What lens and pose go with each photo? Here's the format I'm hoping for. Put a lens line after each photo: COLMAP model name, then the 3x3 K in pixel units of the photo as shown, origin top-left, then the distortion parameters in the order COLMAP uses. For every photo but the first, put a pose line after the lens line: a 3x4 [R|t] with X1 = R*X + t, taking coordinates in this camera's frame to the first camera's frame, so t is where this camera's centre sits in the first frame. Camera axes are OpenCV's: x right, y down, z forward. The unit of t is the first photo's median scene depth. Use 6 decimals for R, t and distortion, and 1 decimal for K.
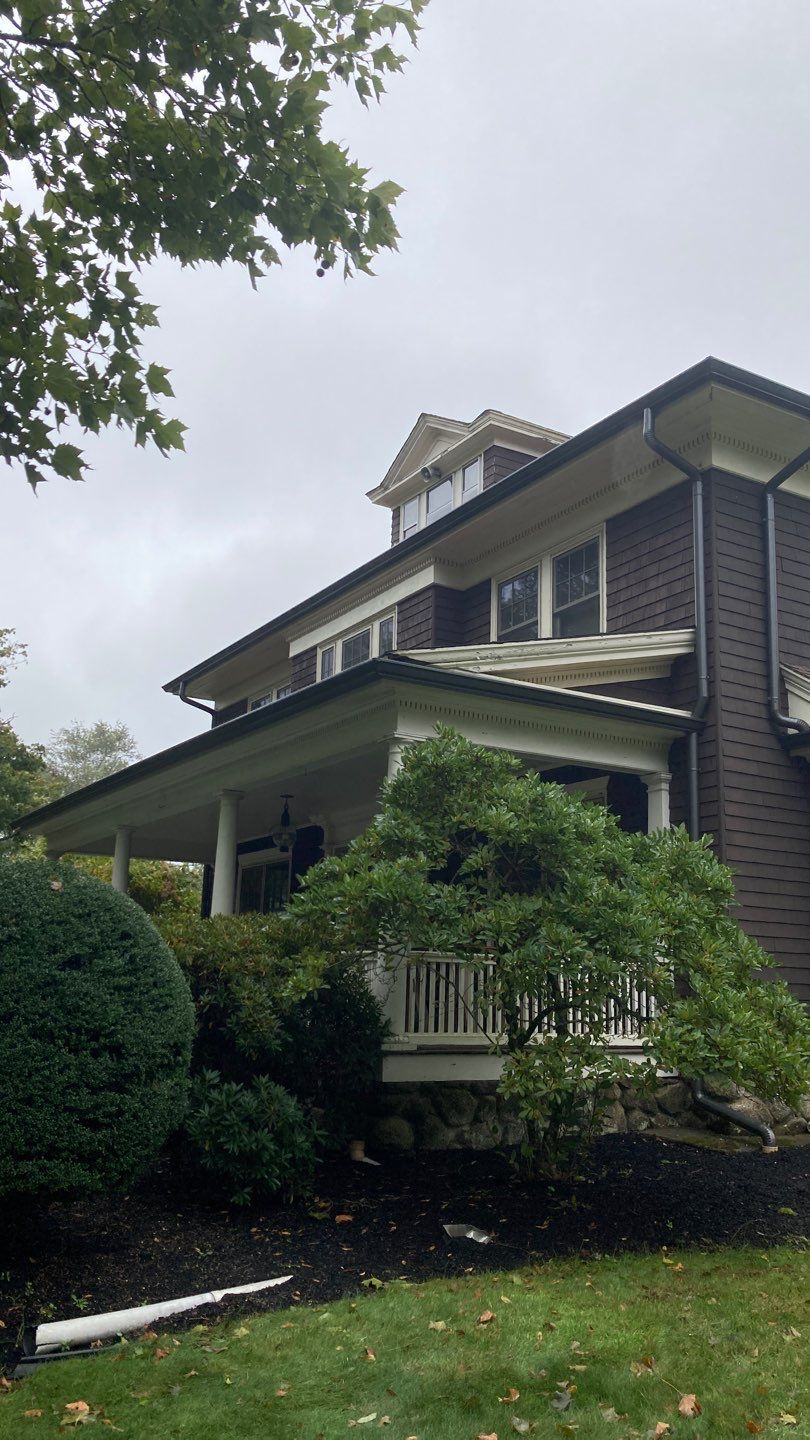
lens RADIAL K [[1147.3, 0, 405.0], [0, 1147.3, 720.0], [0, 0, 1]] dist [0.001957, 0.002267]
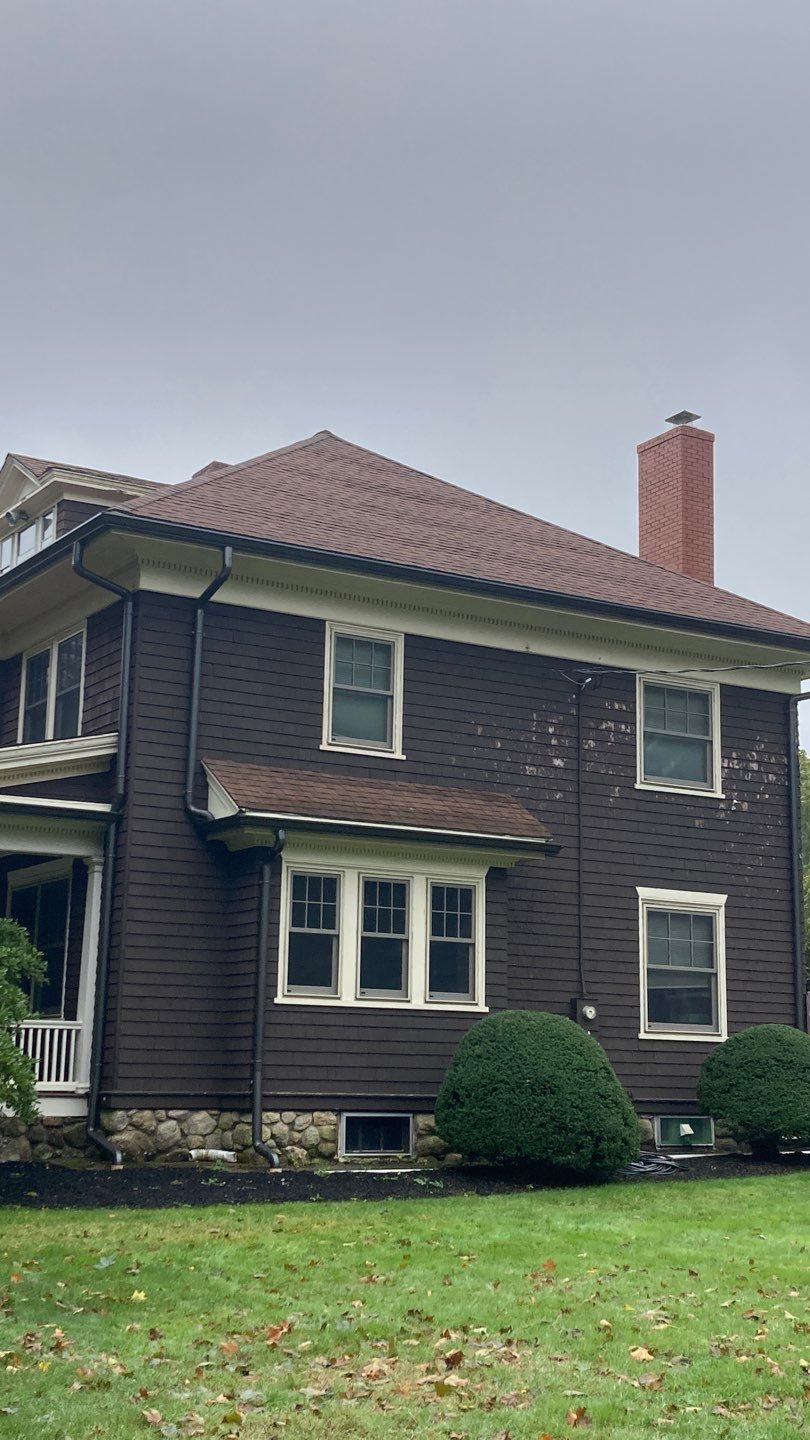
lens RADIAL K [[1768.0, 0, 404.9], [0, 1768.0, 673.1], [0, 0, 1]] dist [0.006488, 0.045060]
pose [[0.999753, -0.009528, 0.020101, 0.507716], [0.009313, 0.999899, 0.010745, -0.156768], [-0.020201, -0.010555, 0.999740, -0.793827]]
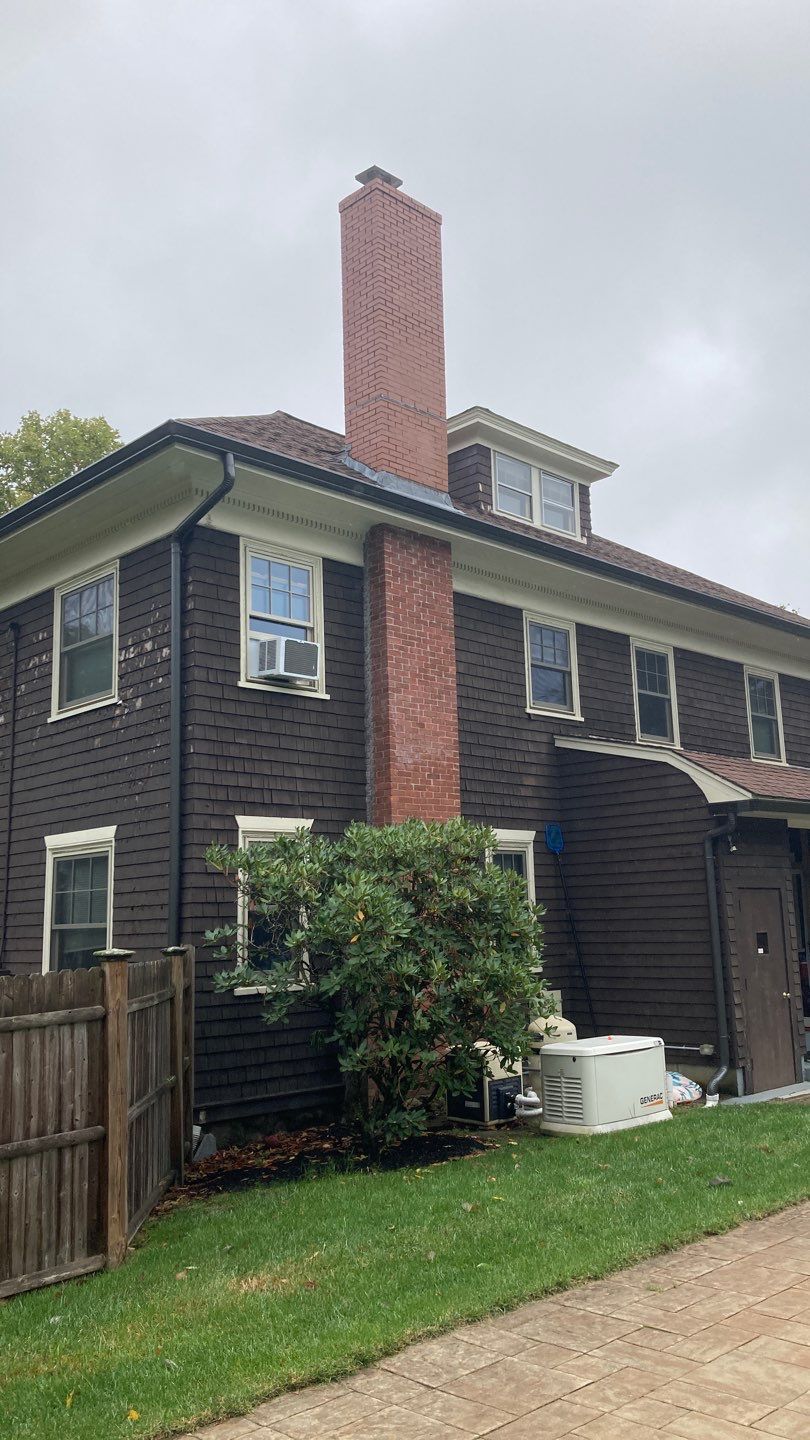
lens RADIAL K [[1222.9, 0, 457.8], [0, 1222.9, 705.3], [0, 0, 1]] dist [0.030152, -0.024384]
pose [[0.265391, -0.212478, -0.940436, 1.895041], [0.264742, 0.953981, -0.140828, 0.215202], [0.927081, -0.211598, 0.309430, 0.998925]]
